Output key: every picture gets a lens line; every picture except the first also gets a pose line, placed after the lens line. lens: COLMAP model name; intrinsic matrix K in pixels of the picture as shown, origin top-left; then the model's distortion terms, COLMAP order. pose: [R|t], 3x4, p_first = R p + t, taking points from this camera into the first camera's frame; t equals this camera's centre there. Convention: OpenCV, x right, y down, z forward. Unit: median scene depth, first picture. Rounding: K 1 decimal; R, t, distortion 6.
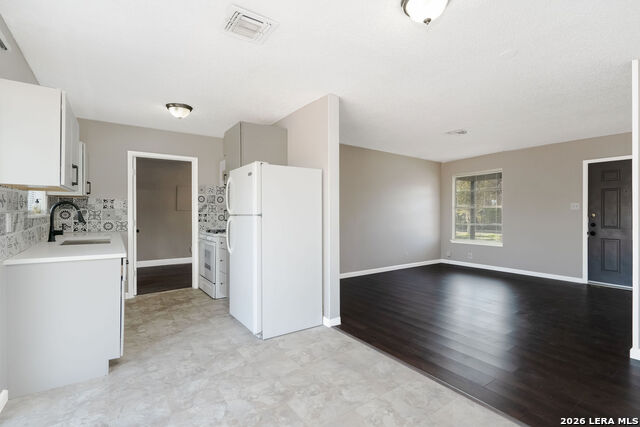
lens RADIAL K [[298.3, 0, 322.7], [0, 298.3, 220.2], [0, 0, 1]] dist [-0.004282, -0.000216]
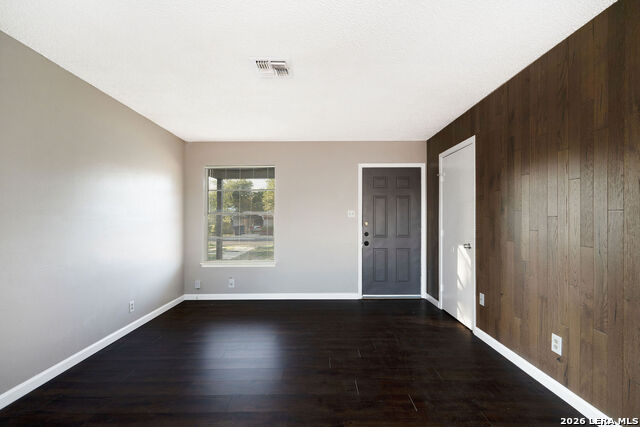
lens RADIAL K [[298.3, 0, 322.7], [0, 298.3, 220.2], [0, 0, 1]] dist [-0.004282, -0.000216]
pose [[0.576813, 0.002072, 0.816874, 0.068155], [0.022231, 0.999587, -0.018233, -0.013387], [-0.816574, 0.028677, 0.576529, 0.554600]]
